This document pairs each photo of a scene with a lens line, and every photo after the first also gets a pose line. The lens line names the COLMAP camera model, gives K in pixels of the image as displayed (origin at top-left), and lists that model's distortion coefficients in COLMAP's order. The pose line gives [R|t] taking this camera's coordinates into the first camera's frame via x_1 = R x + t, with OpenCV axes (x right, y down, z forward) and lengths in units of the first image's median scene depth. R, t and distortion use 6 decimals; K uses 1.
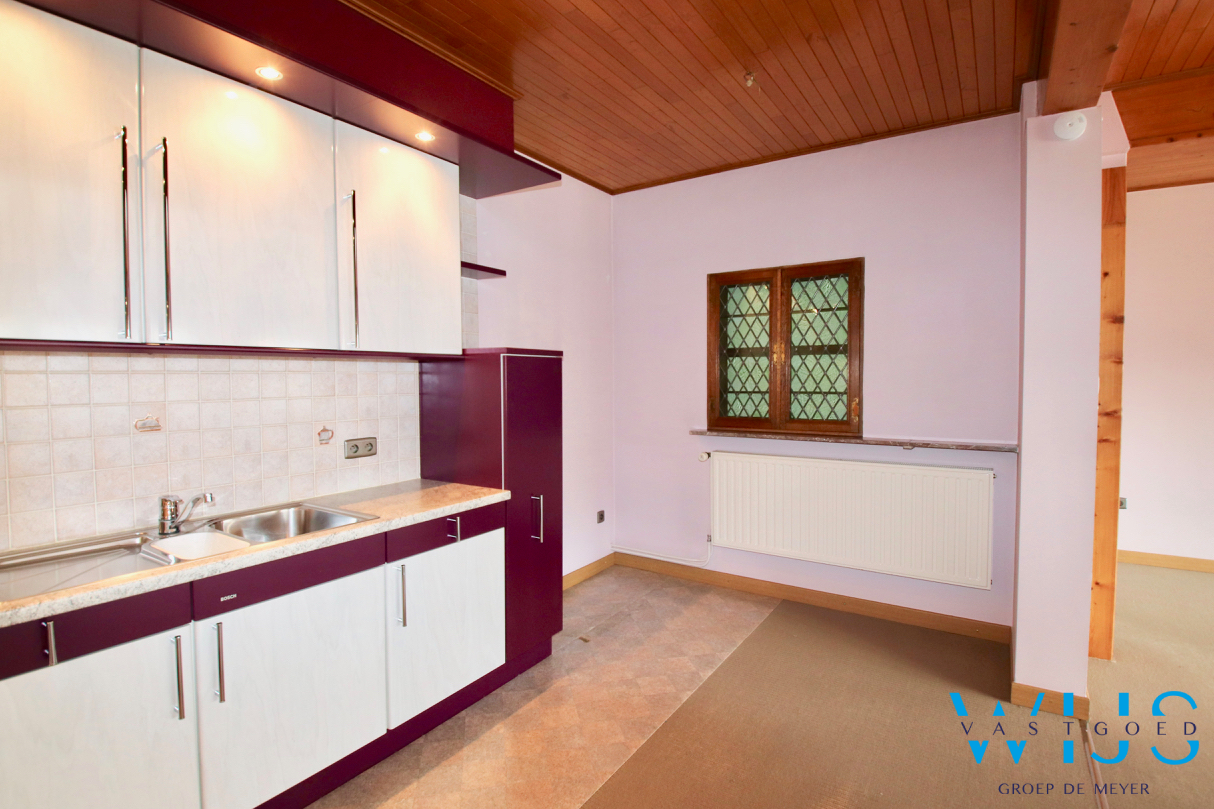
lens RADIAL K [[579.0, 0, 604.0], [0, 579.0, 403.1], [0, 0, 1]] dist [-0.006284, -0.007178]
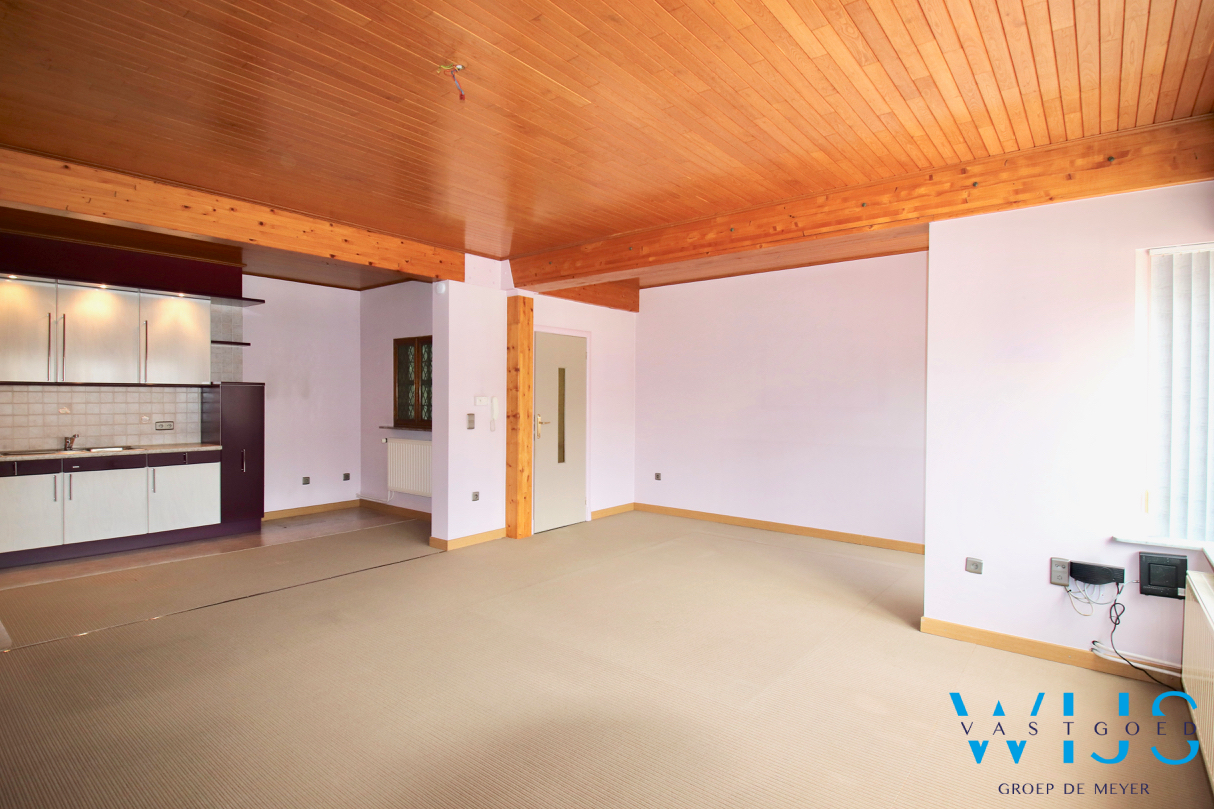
lens RADIAL K [[589.5, 0, 612.5], [0, 589.5, 401.1], [0, 0, 1]] dist [-0.033923, -0.002264]
pose [[0.998371, 0.009086, -0.056324, 1.399693], [-0.011267, 0.999195, -0.038513, 0.046225], [0.055928, 0.039085, 0.997669, -1.105993]]
